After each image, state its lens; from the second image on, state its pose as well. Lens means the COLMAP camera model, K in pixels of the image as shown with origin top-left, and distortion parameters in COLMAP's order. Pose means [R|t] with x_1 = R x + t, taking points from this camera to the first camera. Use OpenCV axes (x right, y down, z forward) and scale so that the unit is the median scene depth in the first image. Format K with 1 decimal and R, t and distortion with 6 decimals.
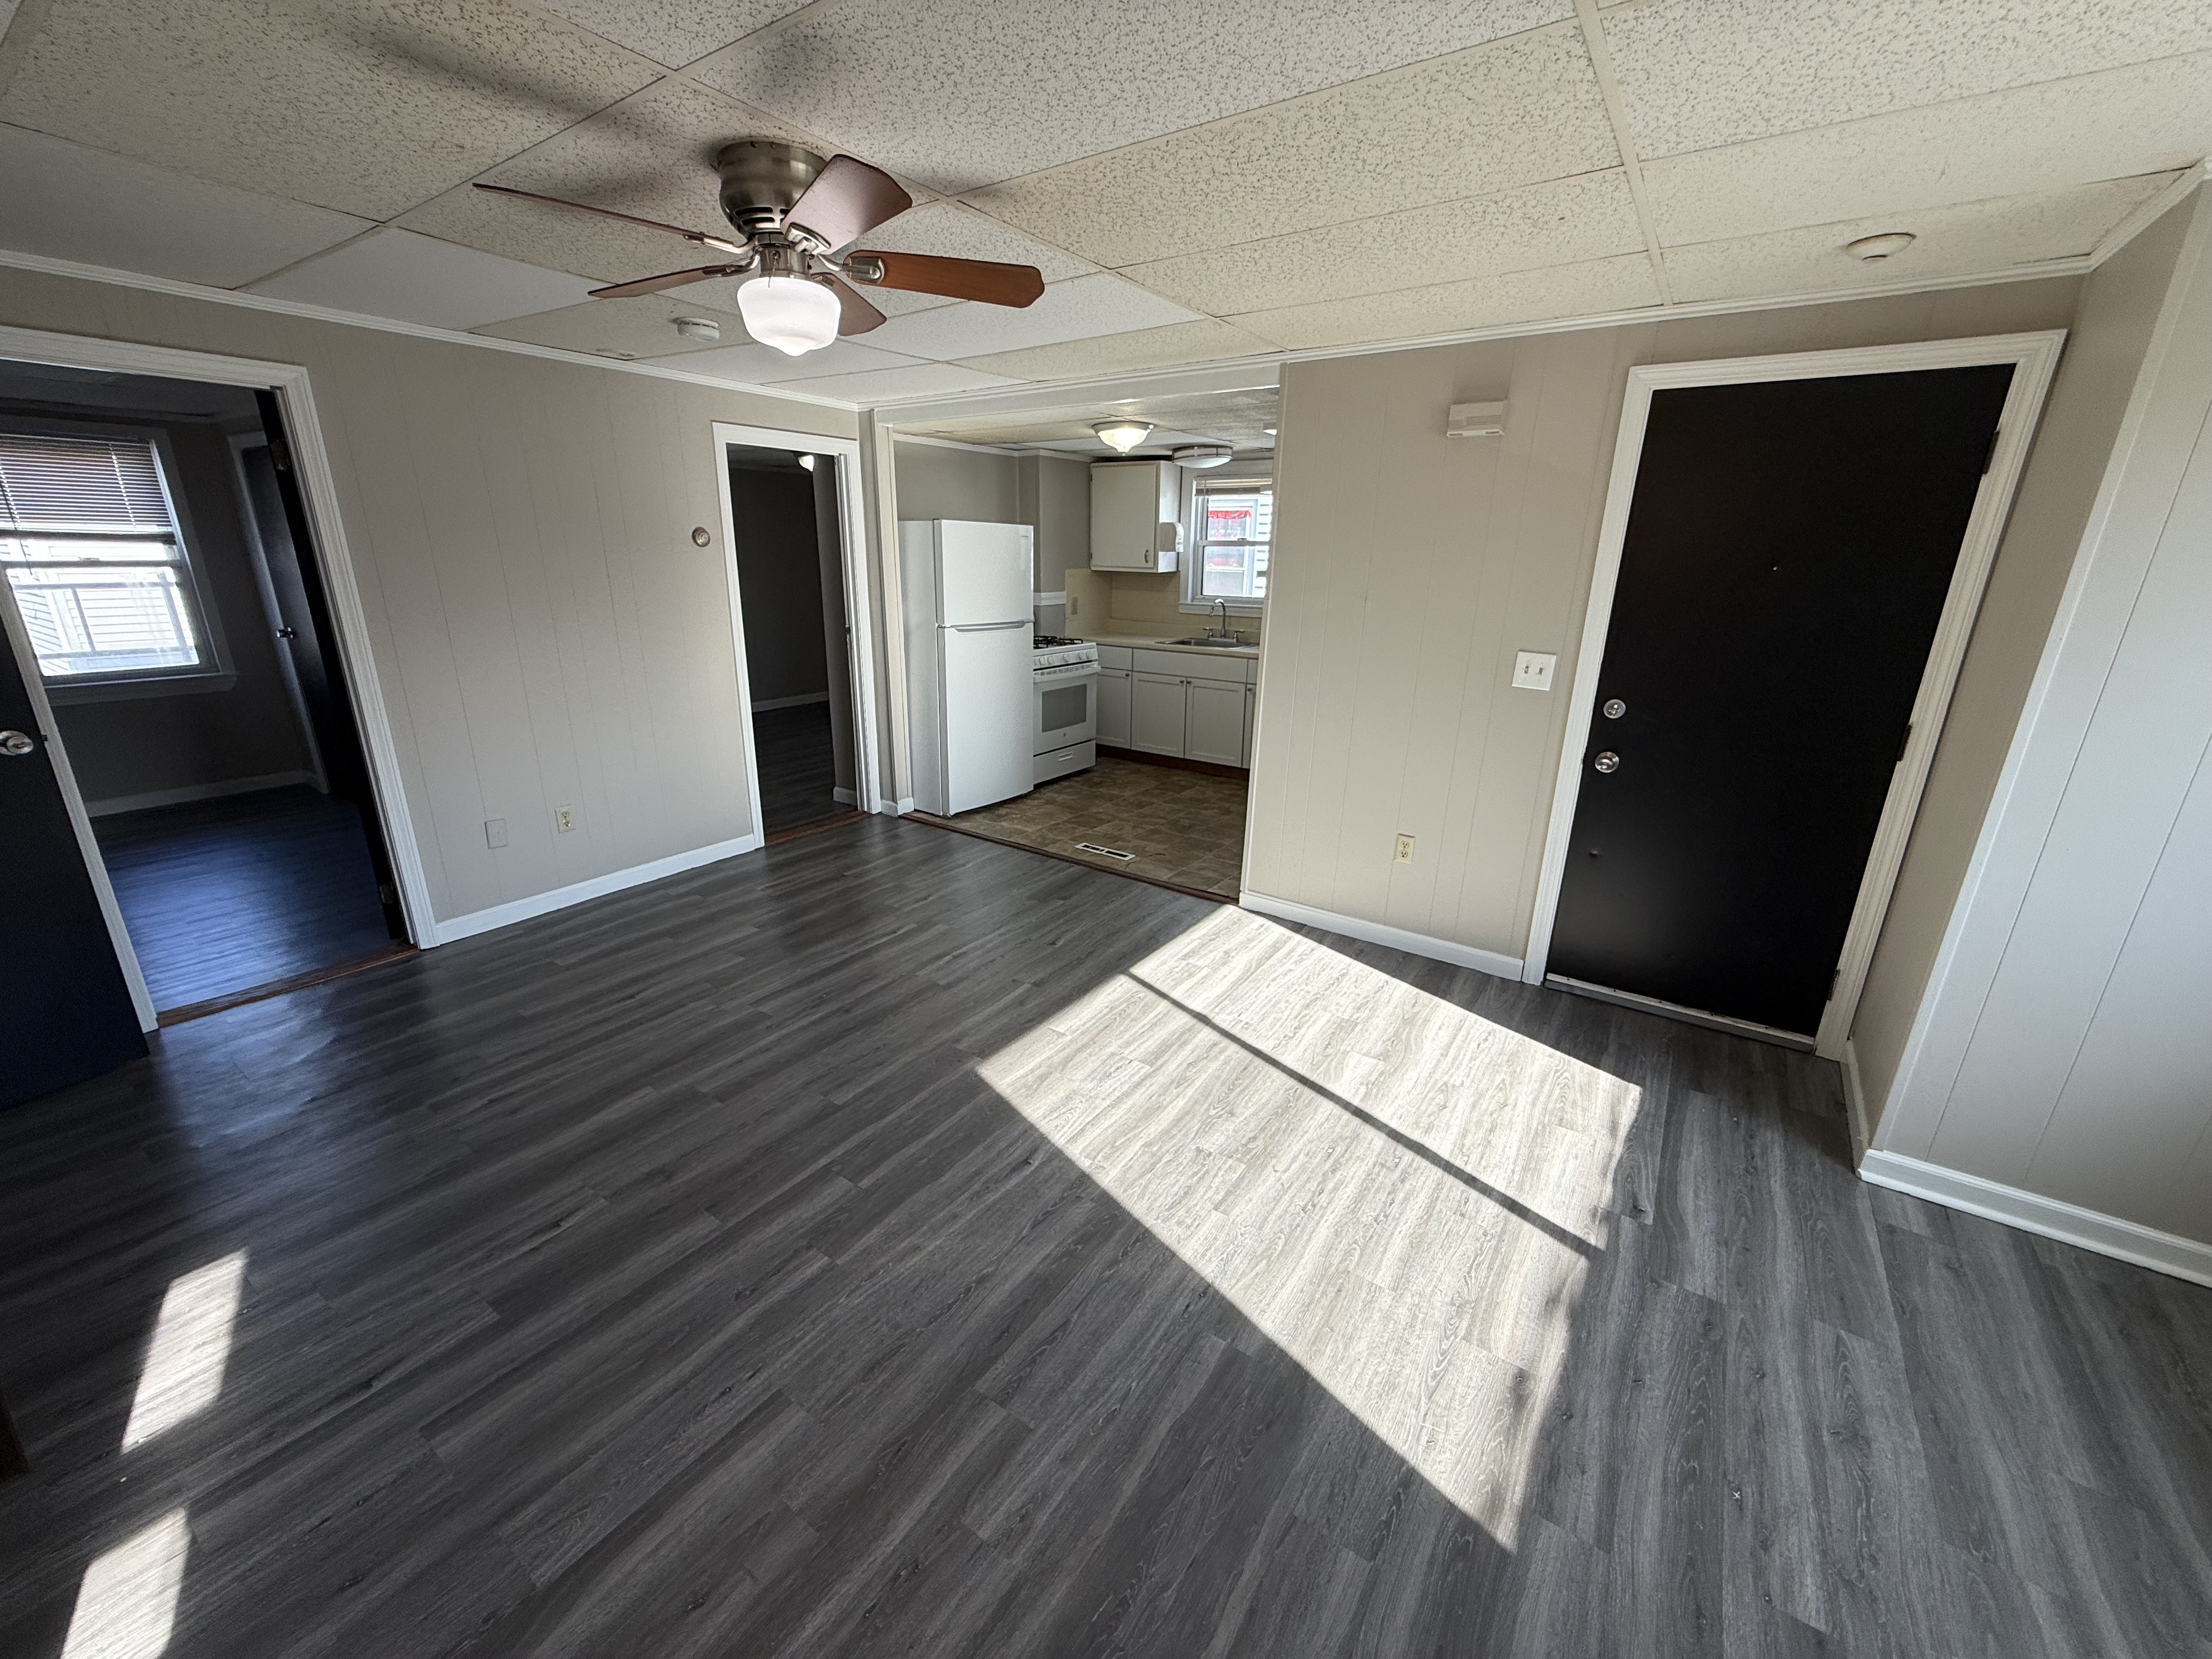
lens RADIAL K [[880.2, 0, 1099.8], [0, 880.2, 828.0], [0, 0, 1]] dist [0.000002, 0.000294]
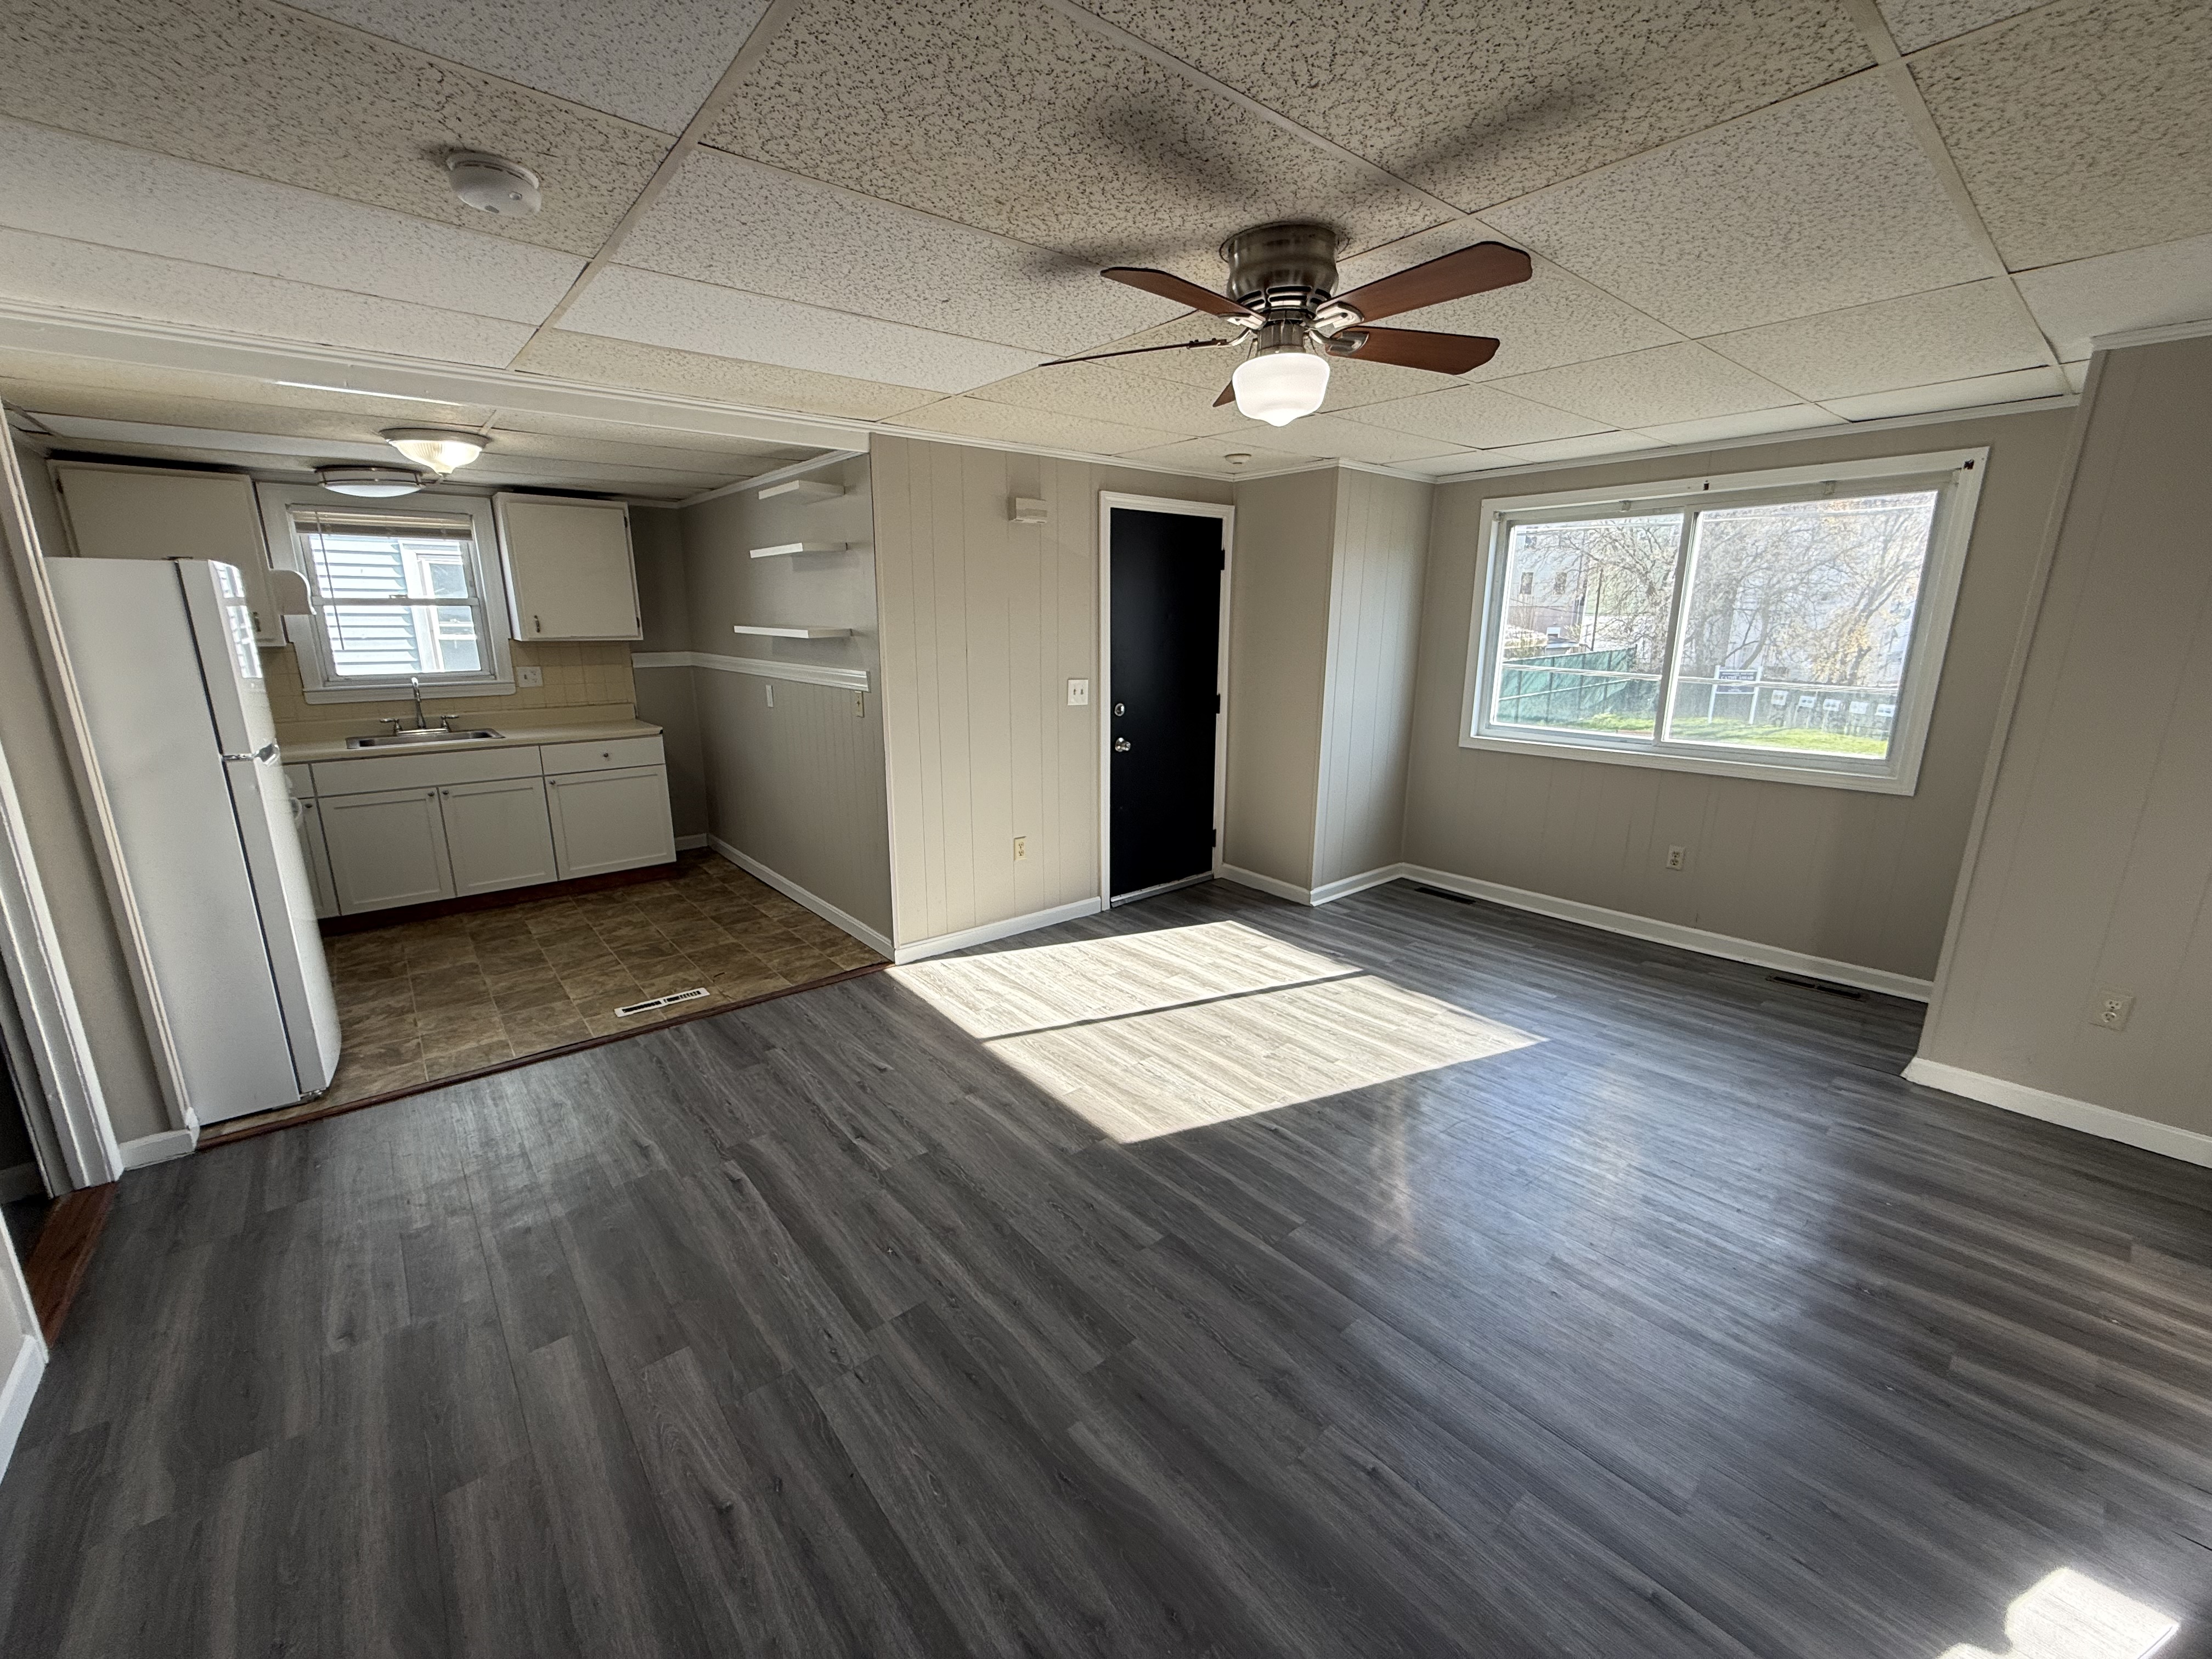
lens RADIAL K [[880.2, 0, 1099.8], [0, 880.2, 828.0], [0, 0, 1]] dist [0.000002, 0.000294]
pose [[0.260790, -0.240196, 0.935037, -0.724187], [0.295585, 0.941904, 0.159518, -0.158157], [-0.919031, 0.234782, 0.316637, 0.482765]]
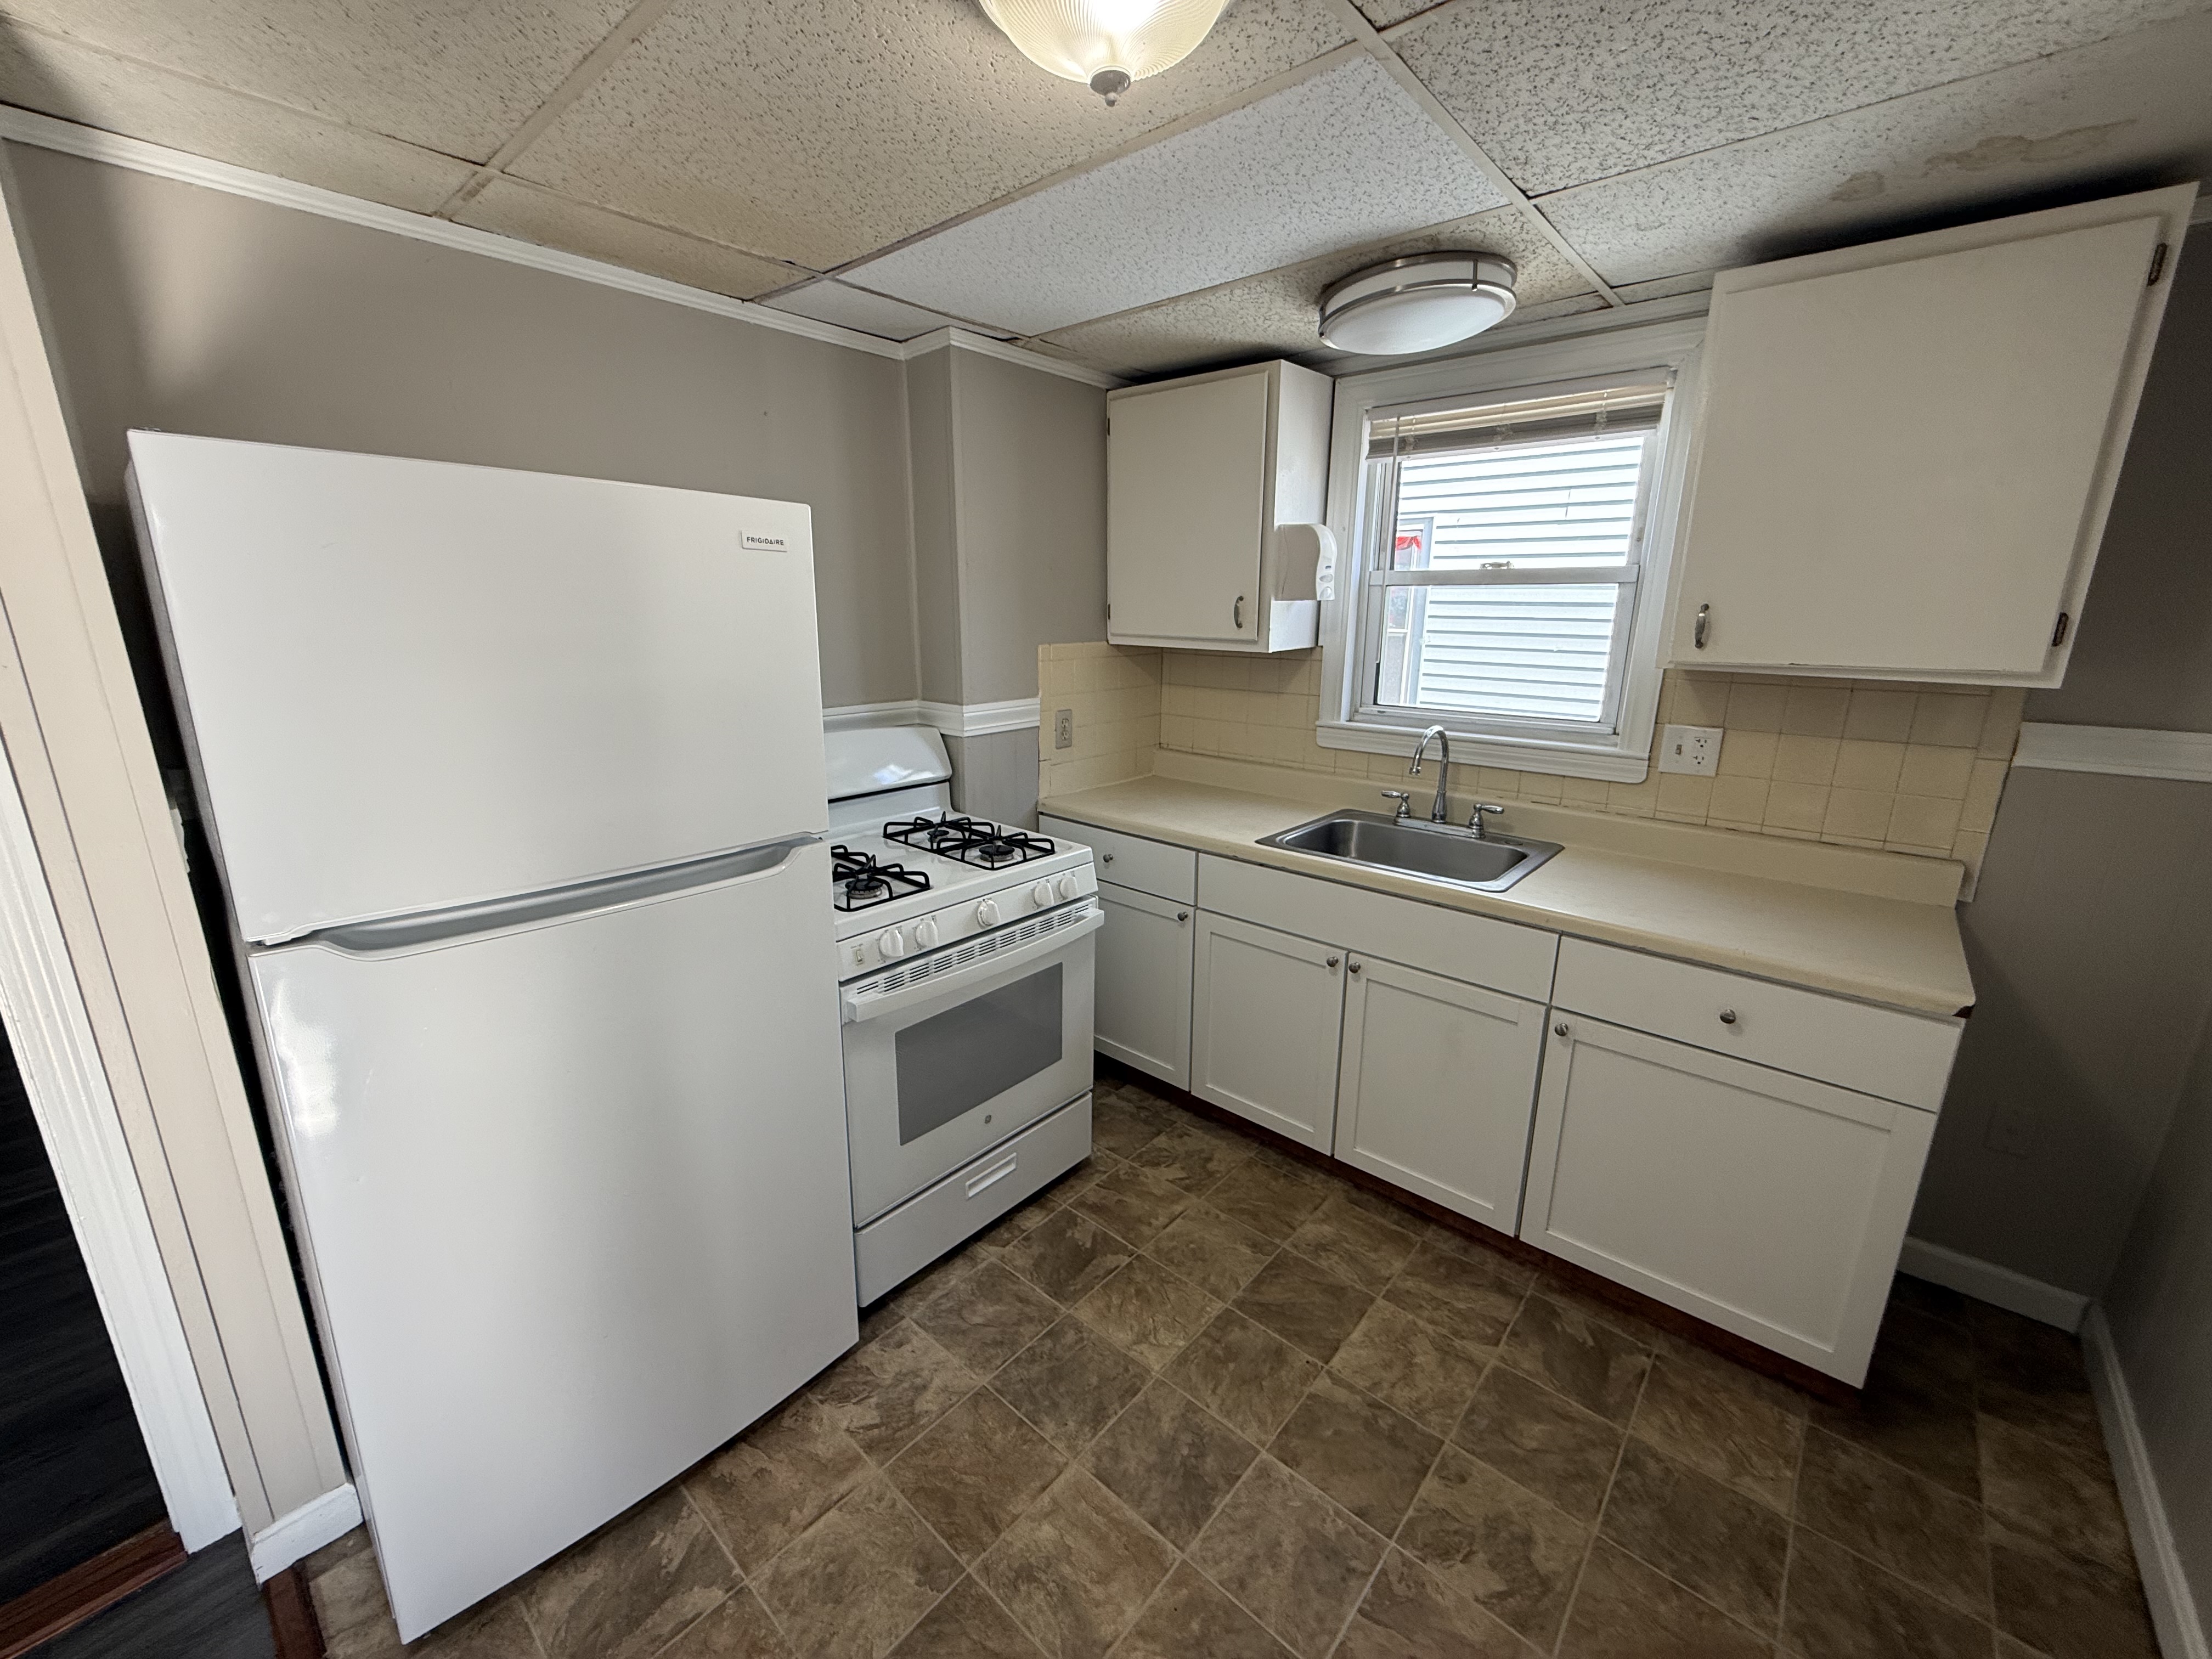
lens RADIAL K [[880.2, 0, 1099.8], [0, 880.2, 828.0], [0, 0, 1]] dist [0.000002, 0.000294]
pose [[0.993569, 0.021489, -0.111174, 0.065064], [-0.028065, 0.997926, -0.057924, -0.328498], [0.109699, 0.060671, 0.992111, 1.065595]]
